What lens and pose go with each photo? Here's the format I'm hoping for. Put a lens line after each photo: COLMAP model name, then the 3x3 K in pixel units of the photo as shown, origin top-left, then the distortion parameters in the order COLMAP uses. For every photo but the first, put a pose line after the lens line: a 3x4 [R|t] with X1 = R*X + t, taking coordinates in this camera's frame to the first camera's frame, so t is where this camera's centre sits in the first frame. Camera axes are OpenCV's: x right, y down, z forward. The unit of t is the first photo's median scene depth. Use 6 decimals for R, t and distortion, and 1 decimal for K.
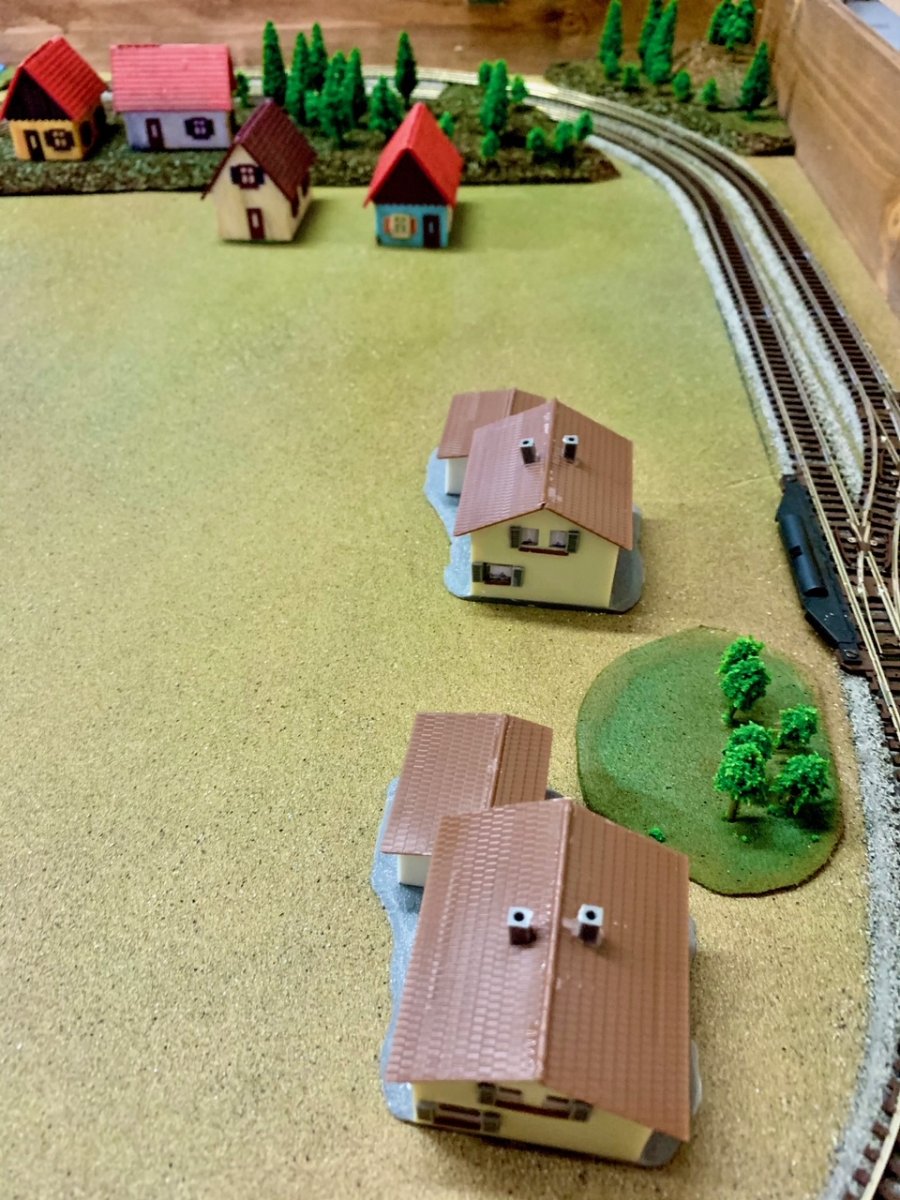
lens RADIAL K [[912.7, 0, 450.0], [0, 912.7, 600.0], [0, 0, 1]] dist [-0.011010, 0.006922]
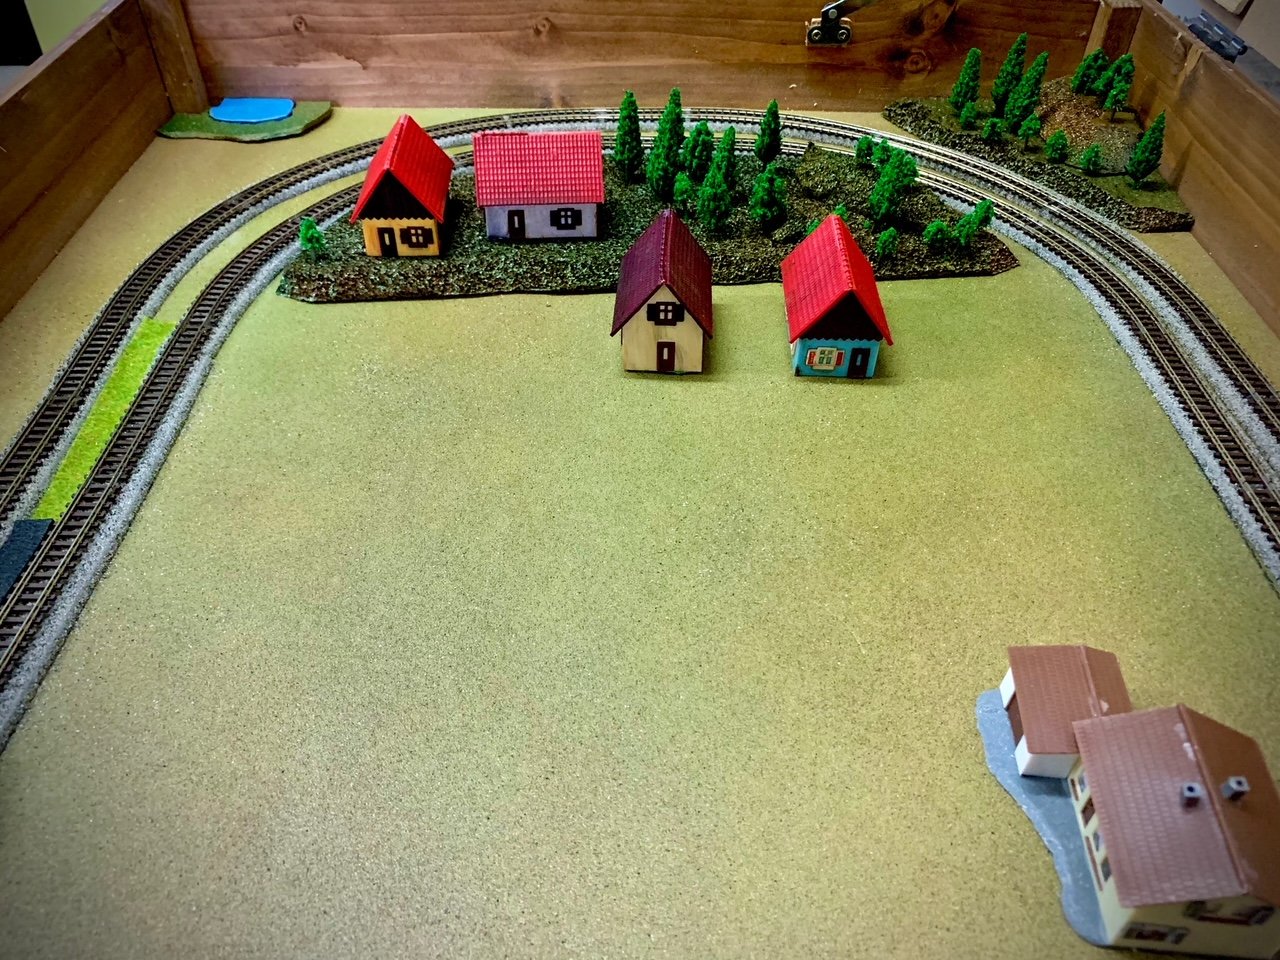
lens RADIAL K [[955.2, 0, 640.0], [0, 955.2, 480.0], [0, 0, 1]] dist [0.092000, -0.147889]
pose [[0.999091, -0.014748, 0.039986, -0.247784], [0.015817, 0.999522, -0.026556, -0.234054], [-0.039575, 0.027164, 0.998847, 0.040816]]
